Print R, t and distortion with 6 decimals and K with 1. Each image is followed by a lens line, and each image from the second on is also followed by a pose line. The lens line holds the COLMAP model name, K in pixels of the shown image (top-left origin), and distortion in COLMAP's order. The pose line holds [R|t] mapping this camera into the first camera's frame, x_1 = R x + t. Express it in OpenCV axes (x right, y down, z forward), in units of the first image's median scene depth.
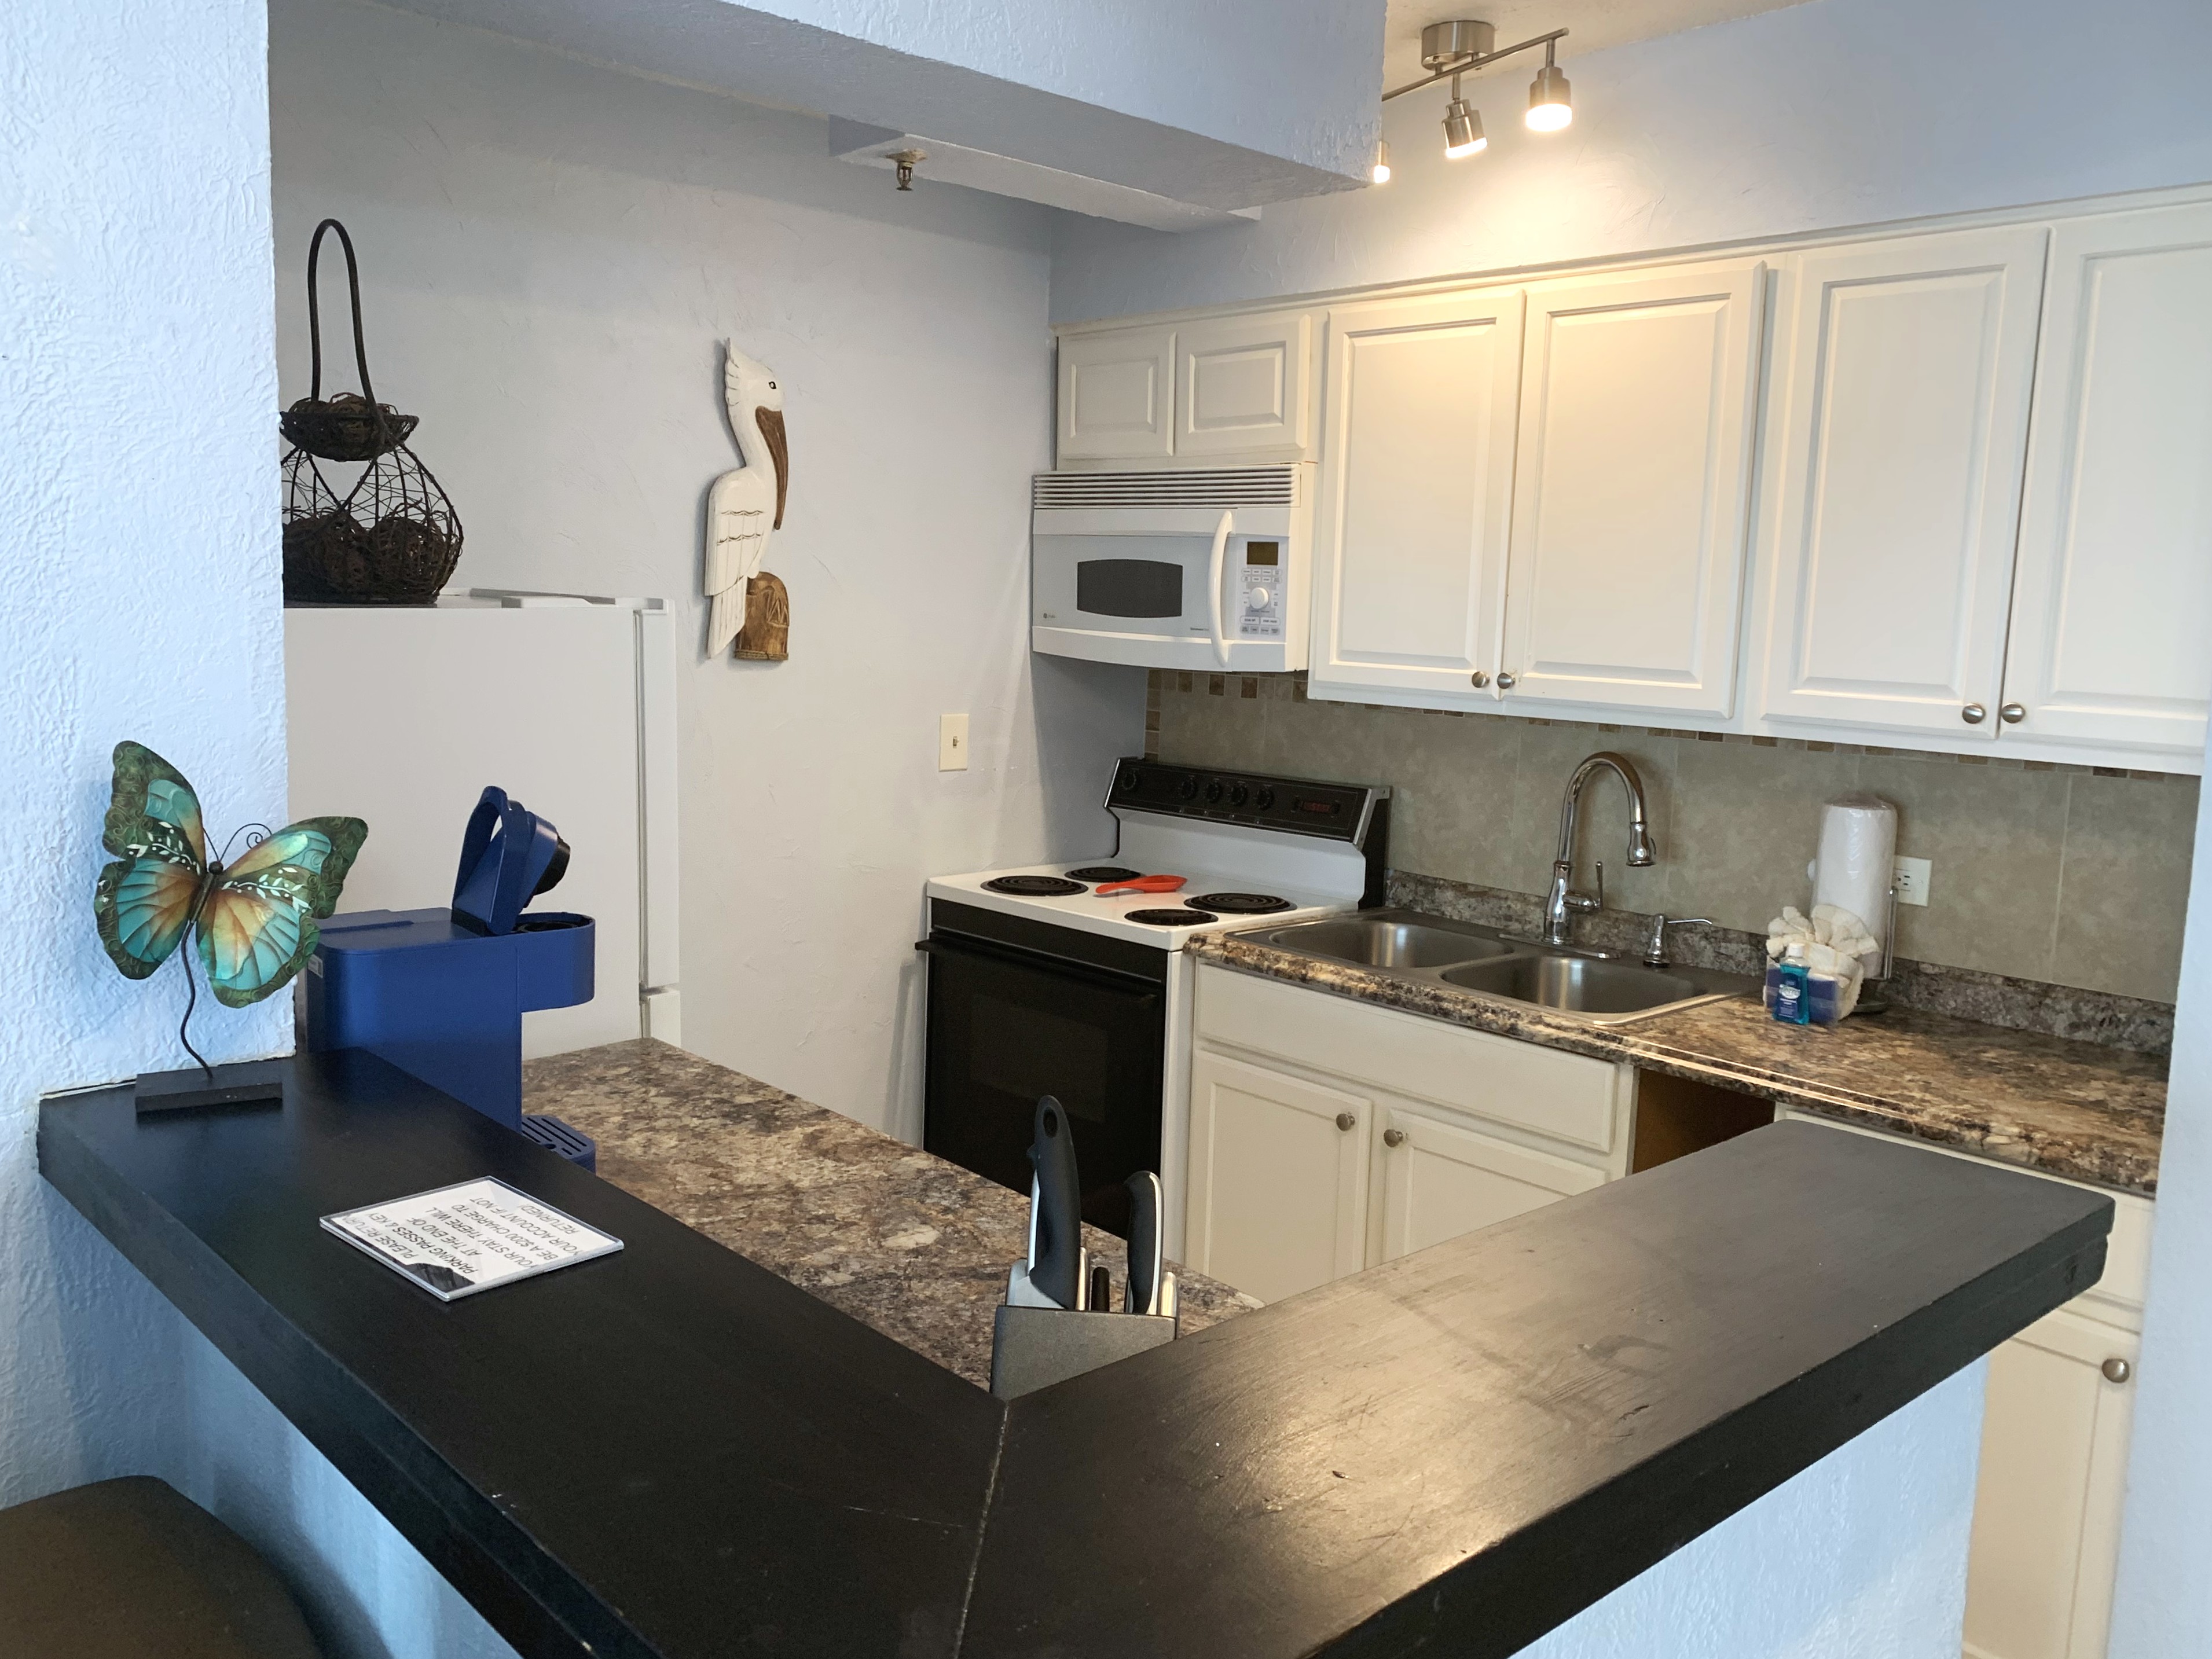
lens RADIAL K [[1780.2, 0, 1102.0], [0, 1780.2, 818.4], [0, 0, 1]] dist [0.132474, -0.199996]
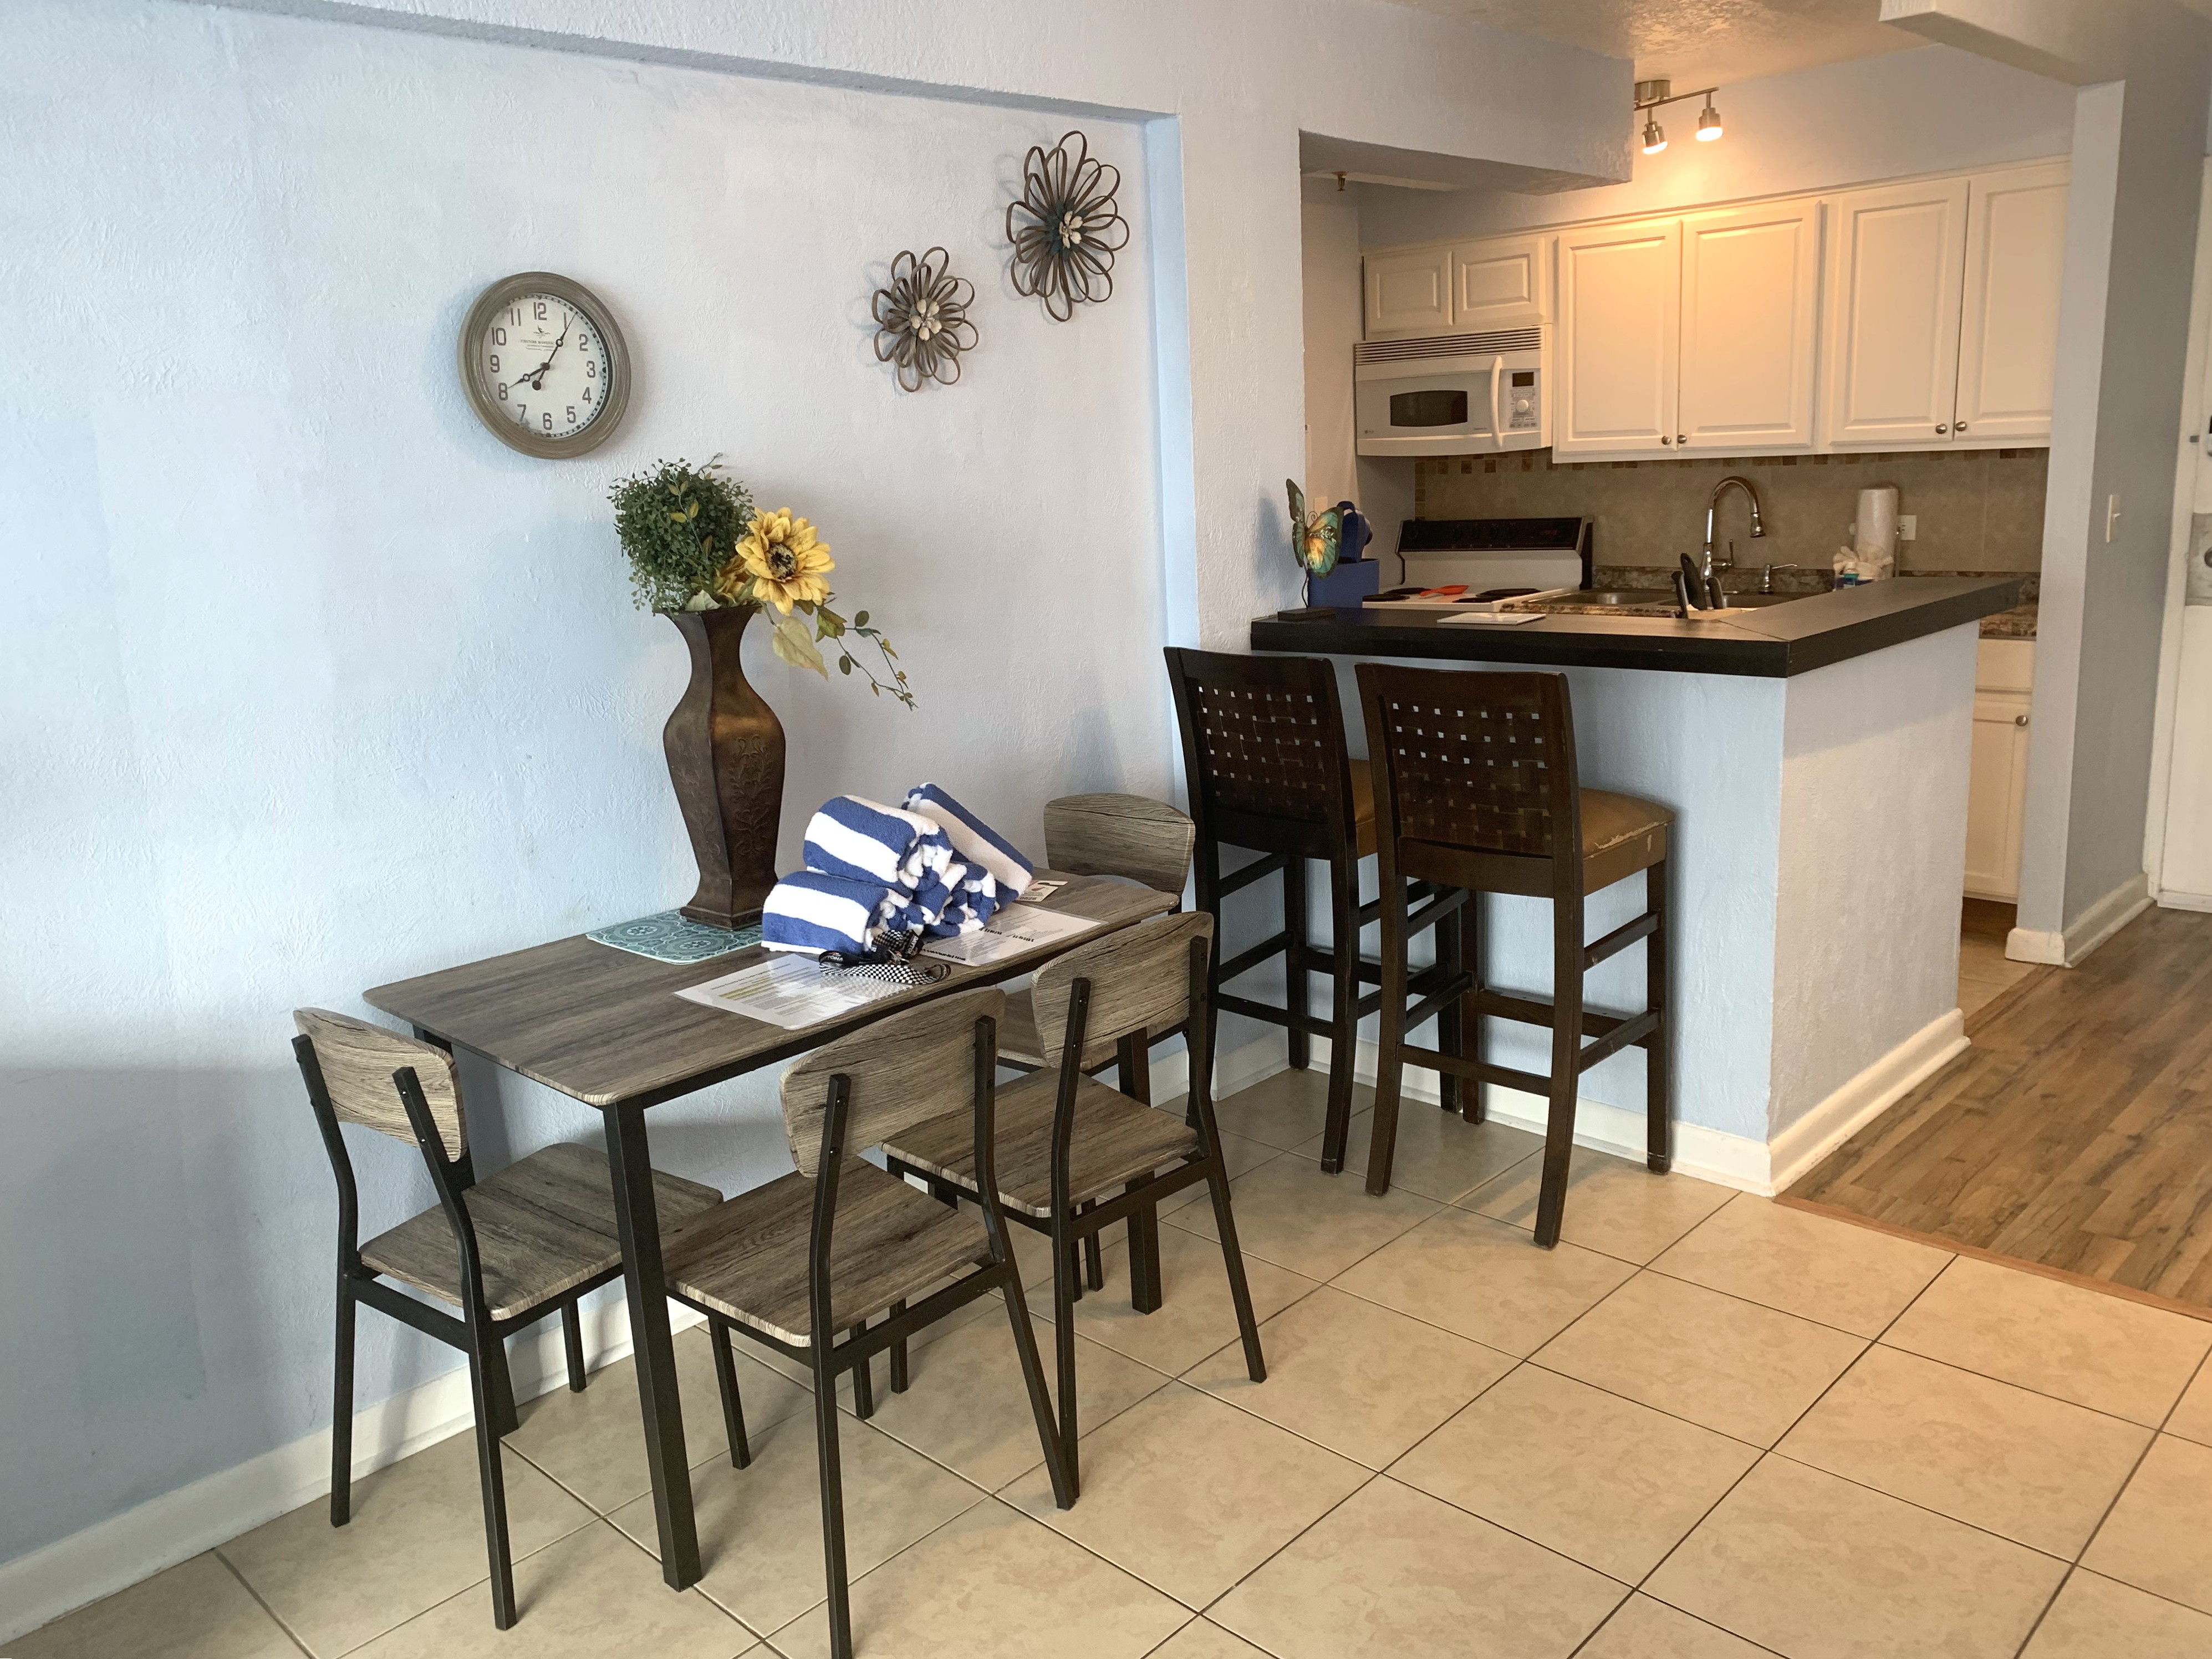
lens RADIAL K [[1696.9, 0, 1096.3], [0, 1696.9, 841.3], [0, 0, 1]] dist [0.027002, -0.048476]
pose [[0.995769, -0.090563, 0.015591, -0.389175], [0.088528, 0.990881, 0.101575, 0.089995], [-0.024647, -0.099765, 0.994706, -0.669044]]
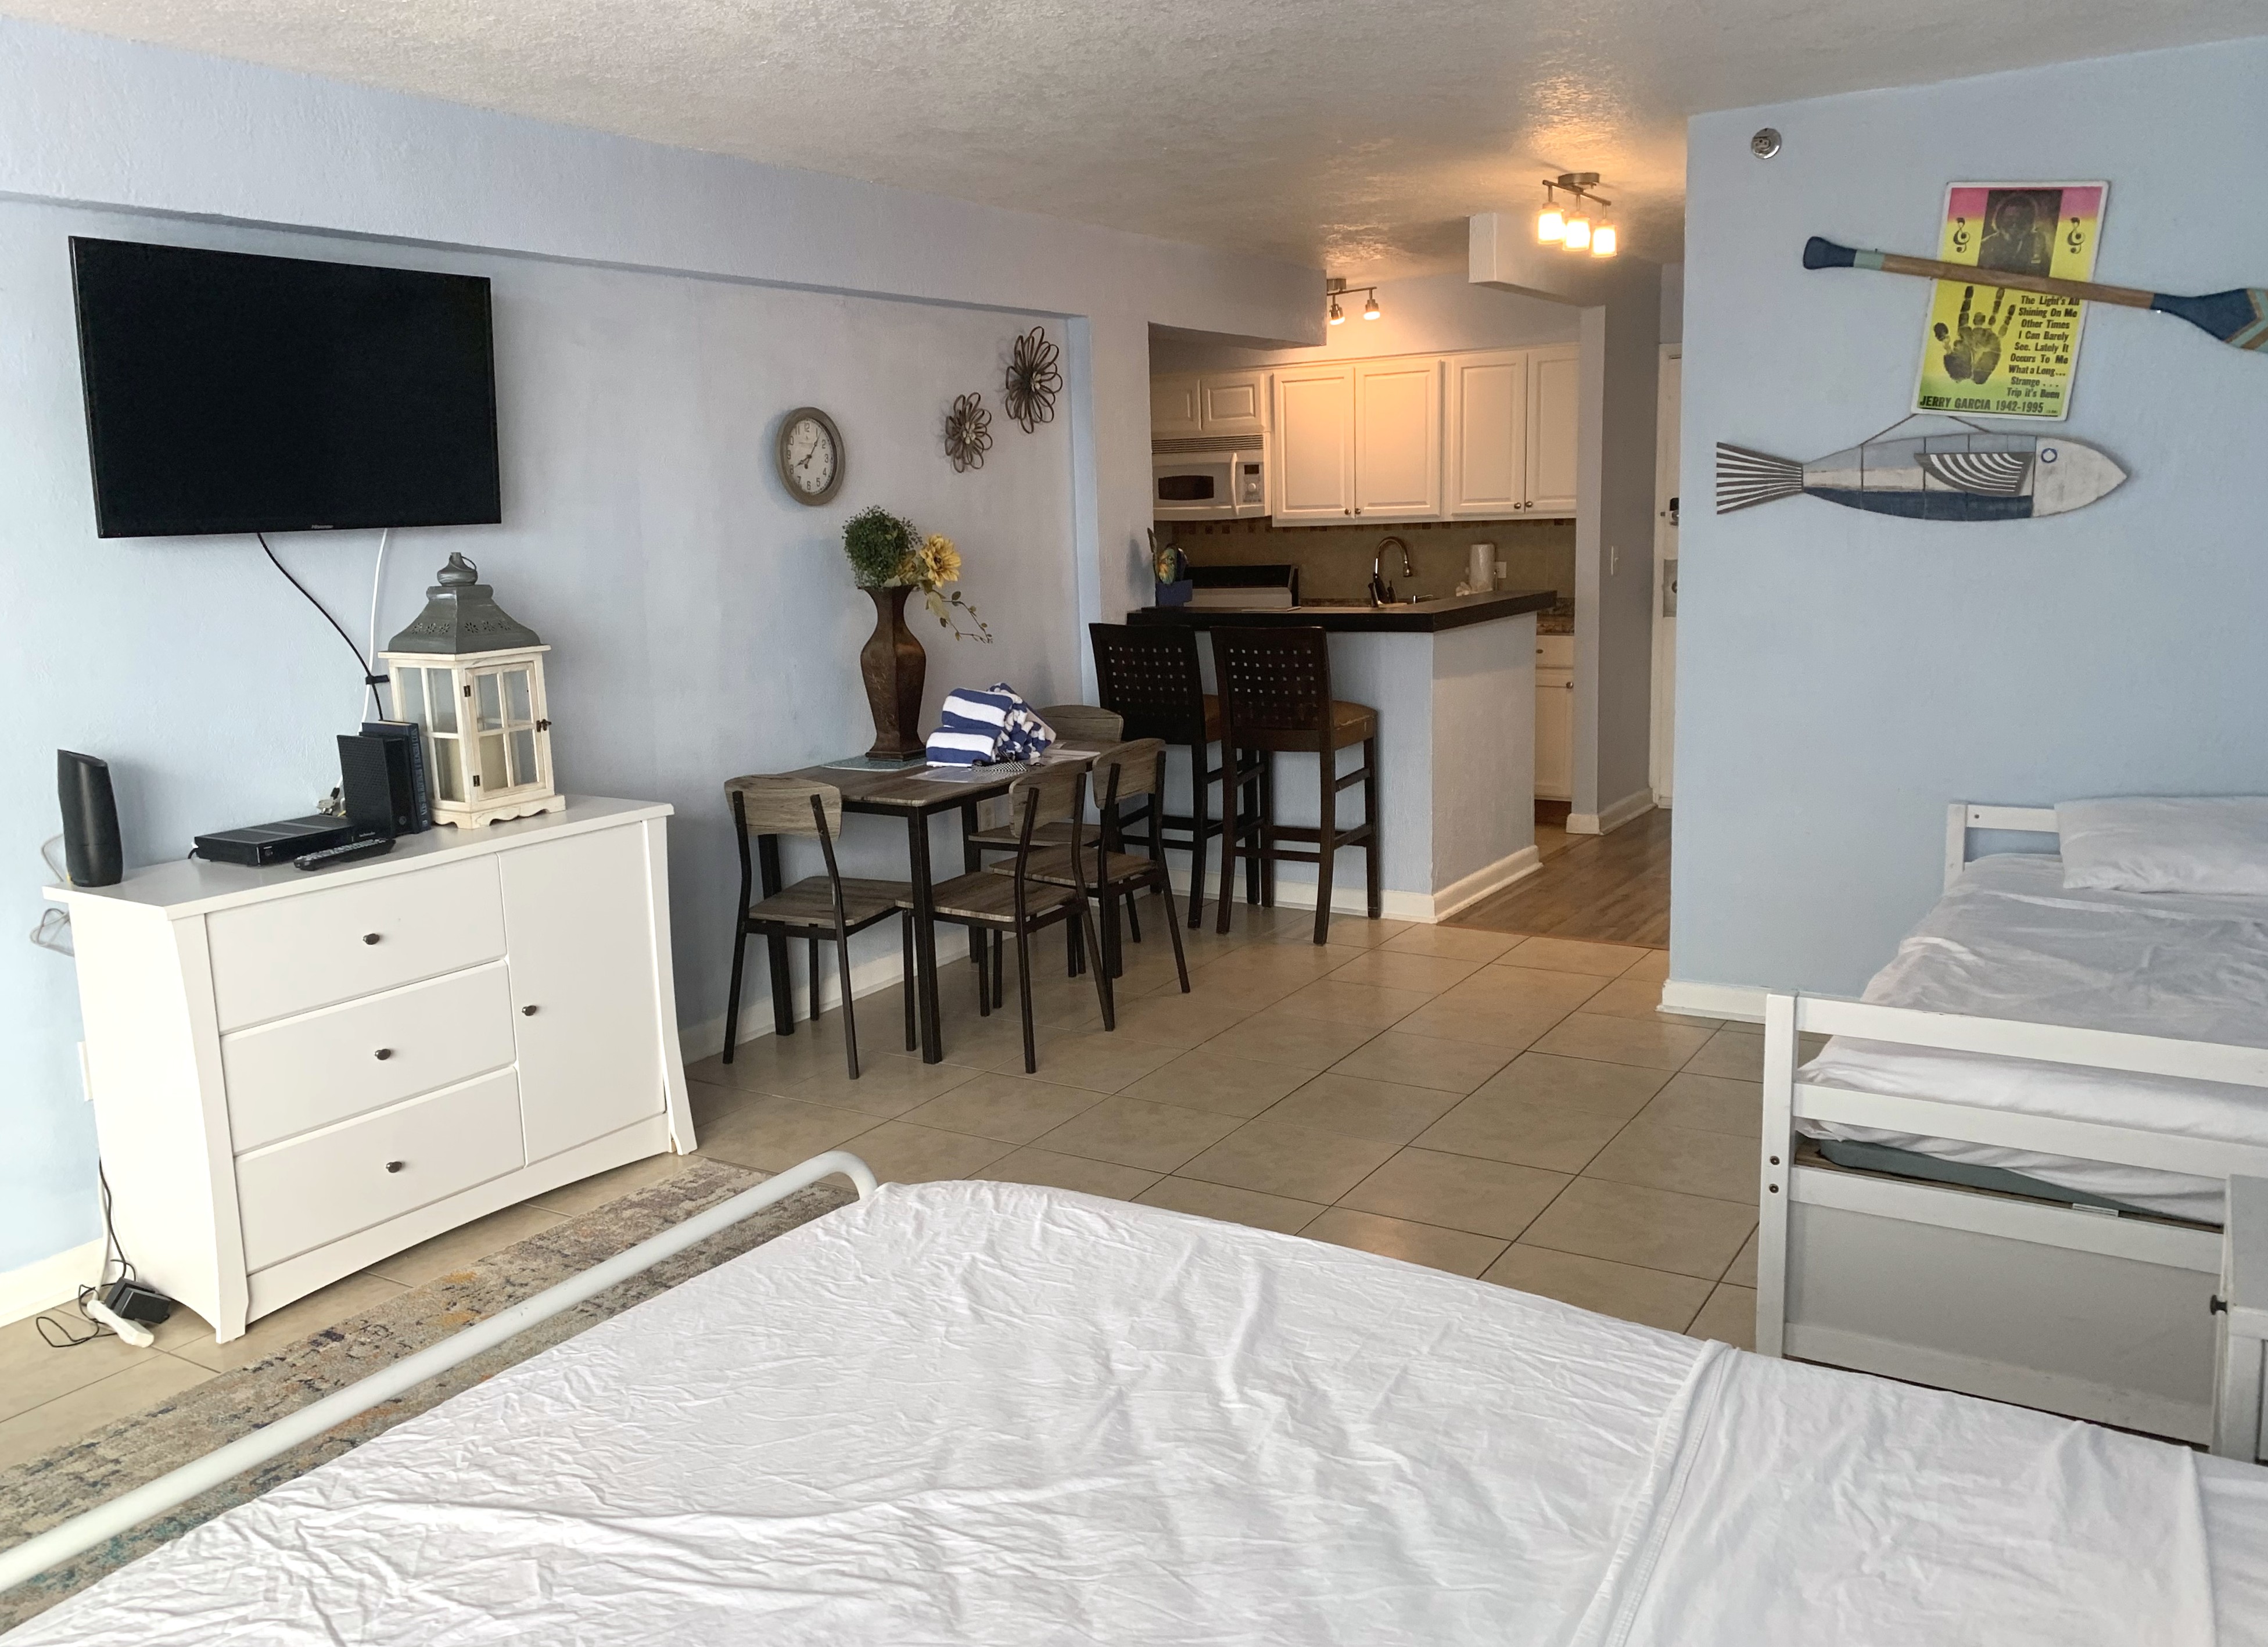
lens RADIAL K [[1760.3, 0, 1100.7], [0, 1760.3, 829.9], [0, 0, 1]] dist [0.120960, -0.182096]
pose [[0.969125, -0.107242, 0.222028, -0.731123], [0.094764, 0.993300, 0.066141, 0.172074], [-0.227634, -0.043059, 0.972794, -1.407893]]
